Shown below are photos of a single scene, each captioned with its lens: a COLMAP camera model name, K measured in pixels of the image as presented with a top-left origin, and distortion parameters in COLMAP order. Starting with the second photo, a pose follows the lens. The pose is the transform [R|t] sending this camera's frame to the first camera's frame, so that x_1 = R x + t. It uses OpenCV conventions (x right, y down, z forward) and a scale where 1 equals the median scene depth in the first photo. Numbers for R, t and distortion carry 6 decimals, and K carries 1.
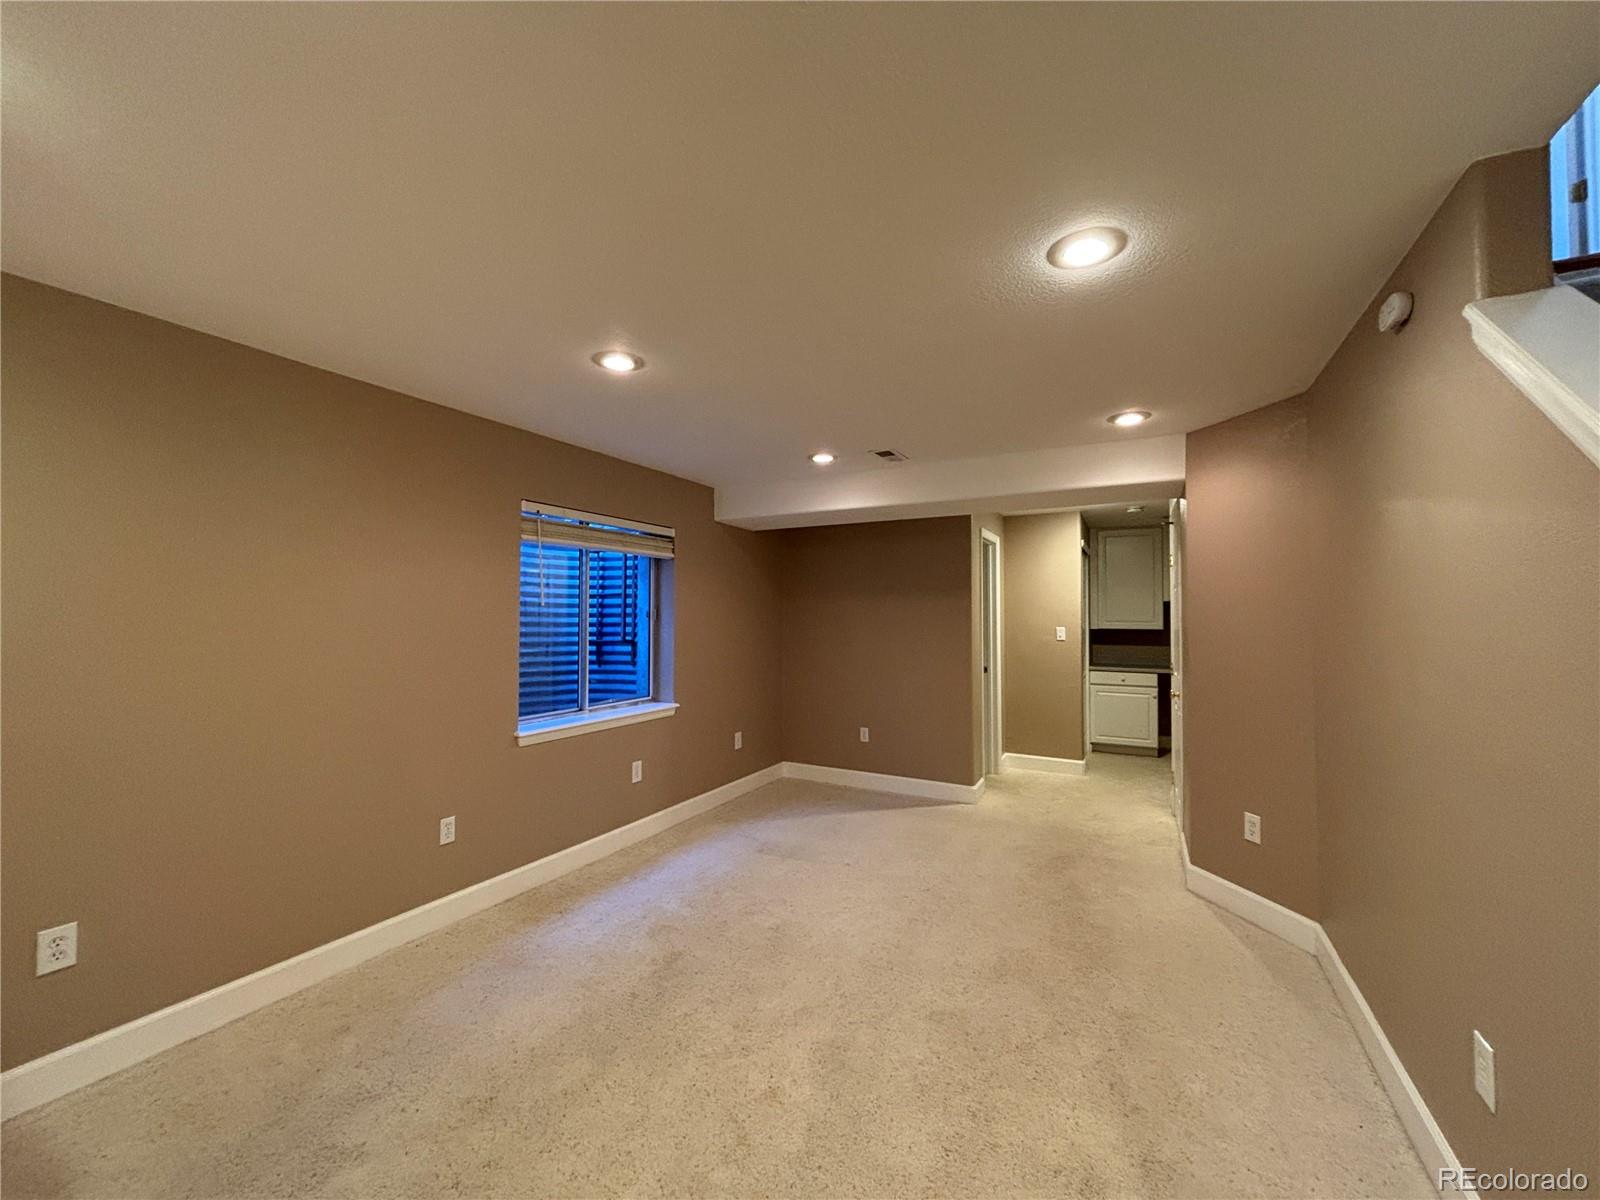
lens RADIAL K [[647.5, 0, 798.7], [0, 647.5, 596.0], [0, 0, 1]] dist [0.000874, -0.001134]
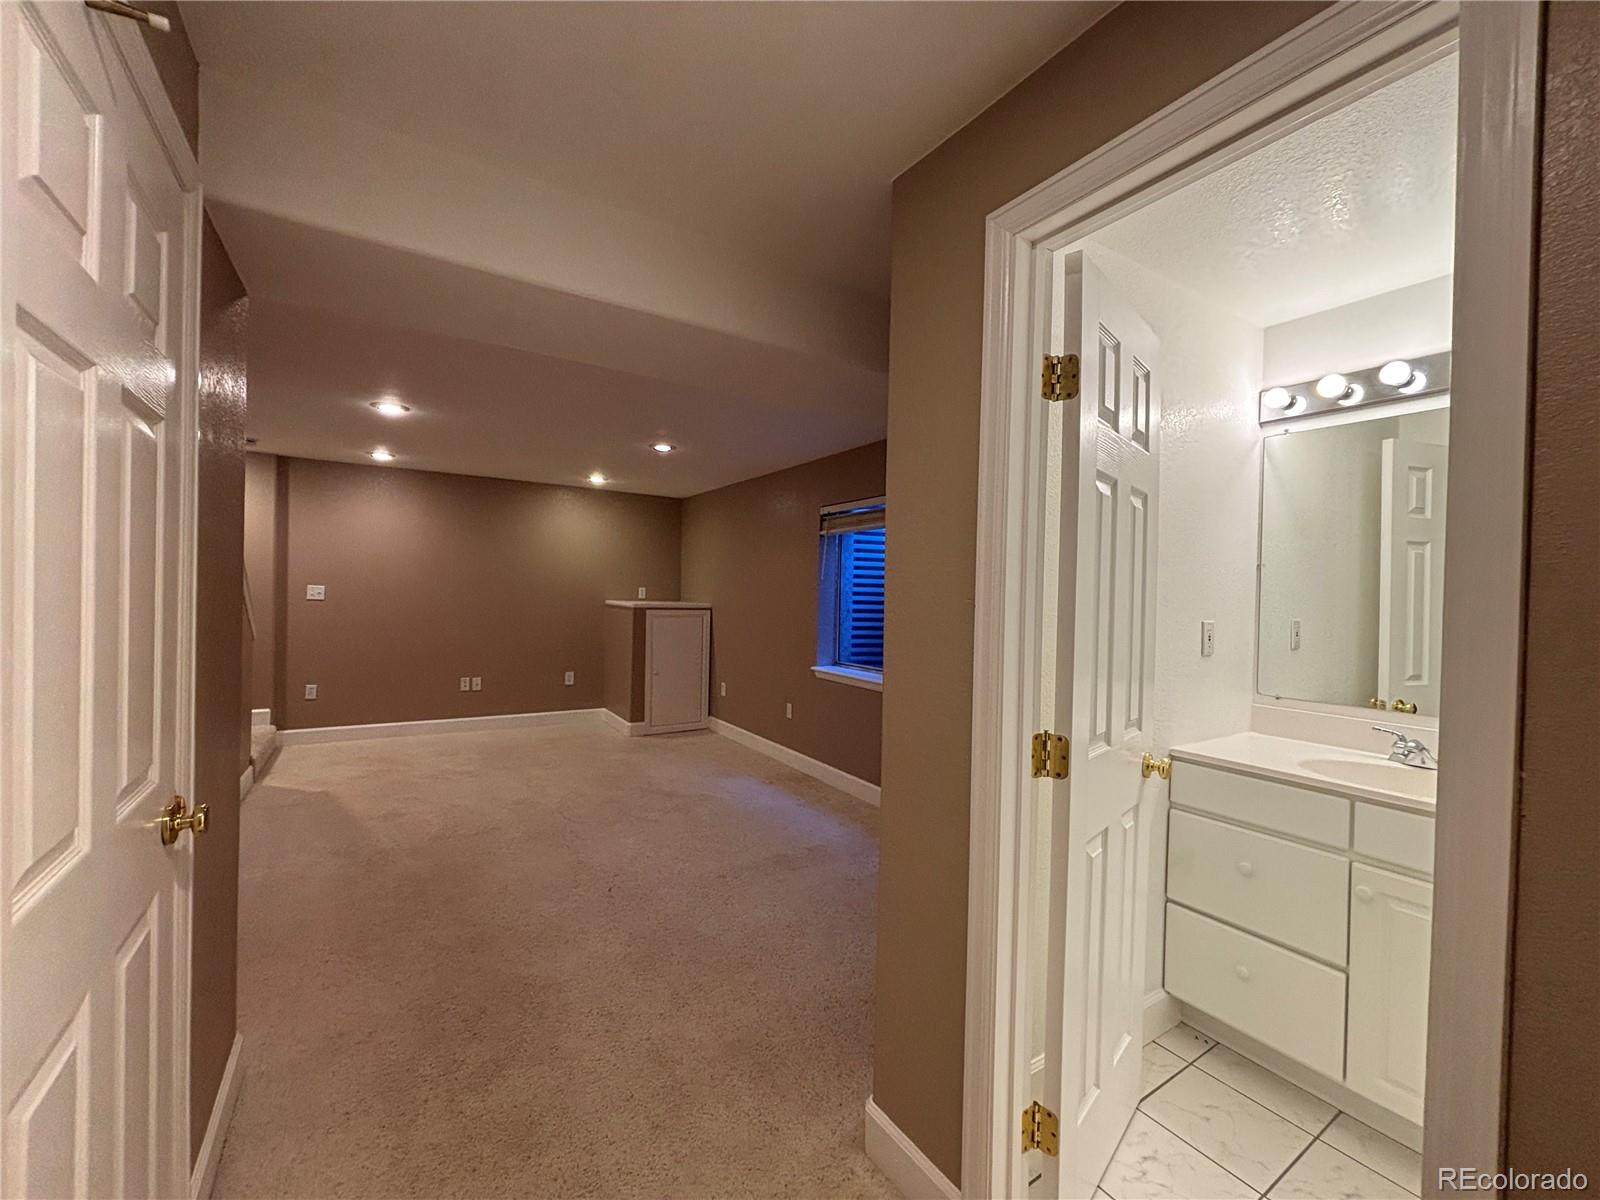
lens RADIAL K [[647.5, 0, 806.4], [0, 647.5, 595.7], [0, 0, 1]] dist [0.000874, -0.001134]
pose [[-0.495484, -0.010958, -0.868548, 0.695588], [0.010745, 0.999767, -0.018743, 0.059720], [0.868551, -0.018619, -0.495251, 1.389287]]
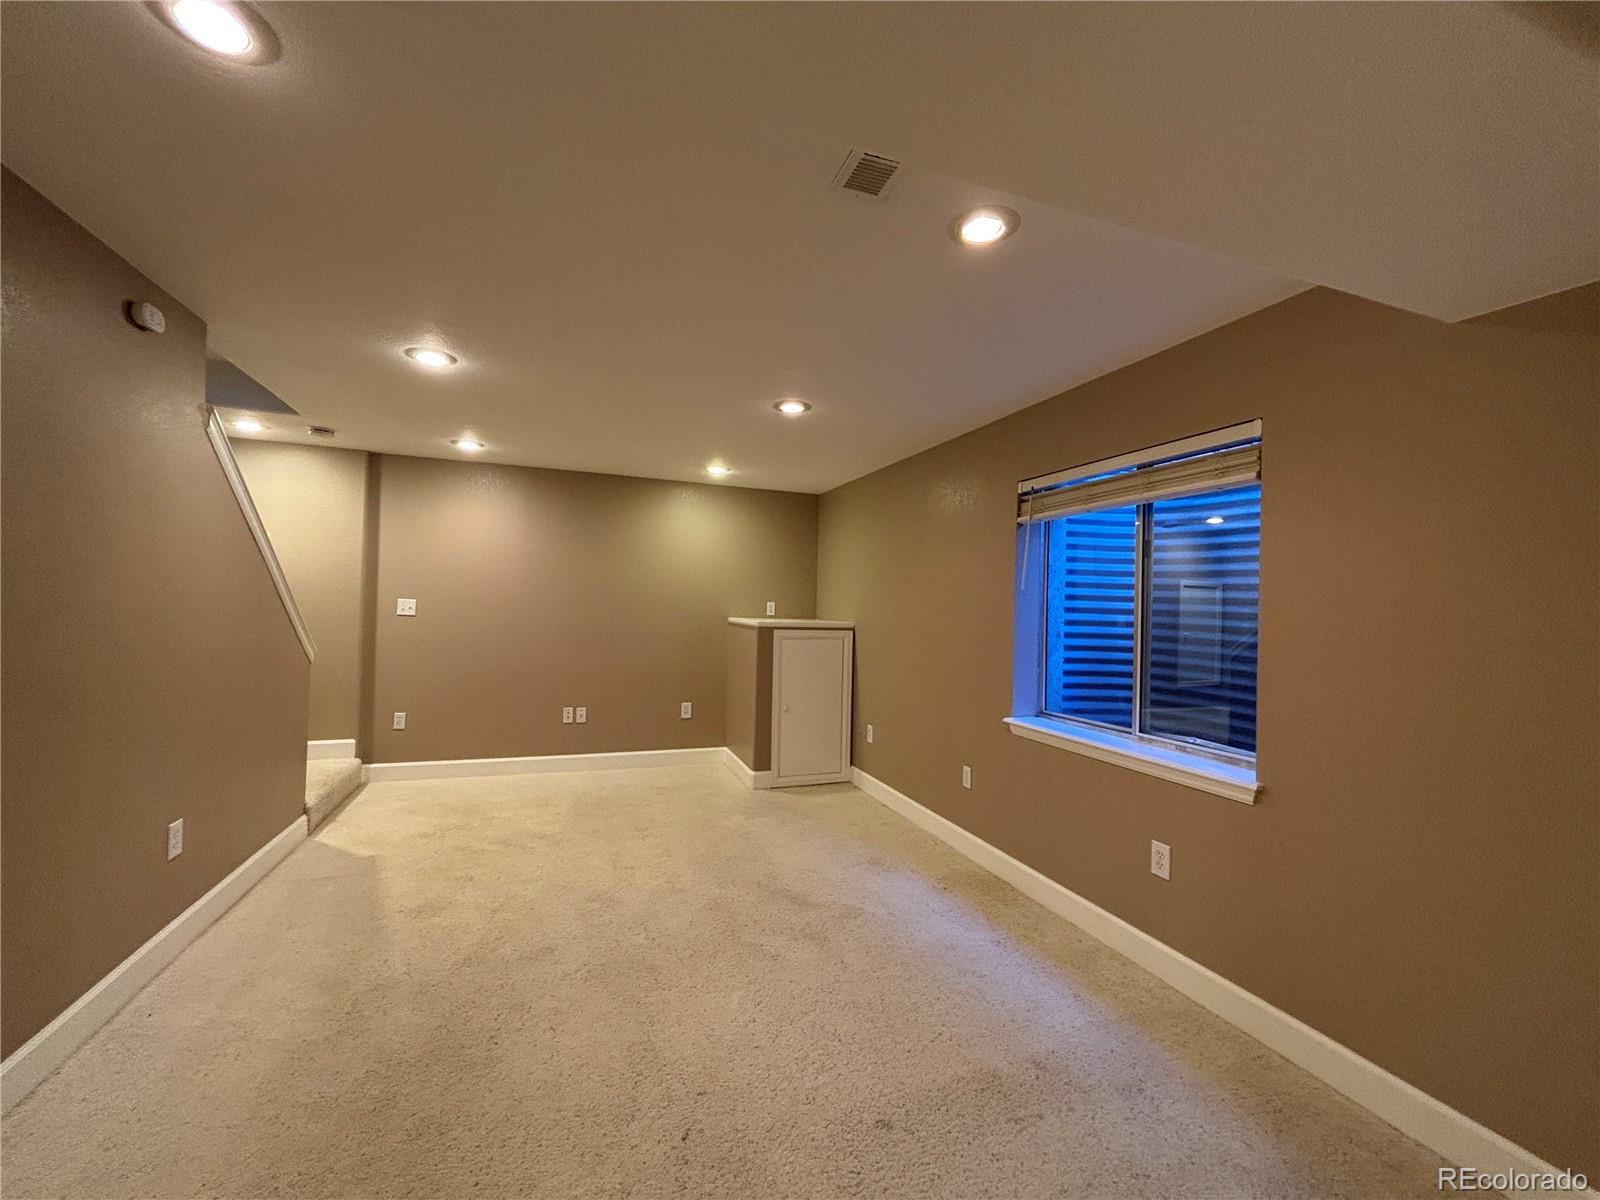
lens RADIAL K [[647.5, 0, 802.4], [0, 647.5, 600.0], [0, 0, 1]] dist [0.000874, -0.001134]
pose [[-0.670416, -0.028517, -0.741437, 0.426281], [0.002243, 0.999179, -0.040459, 0.054016], [0.741982, -0.028787, -0.669801, 1.162931]]
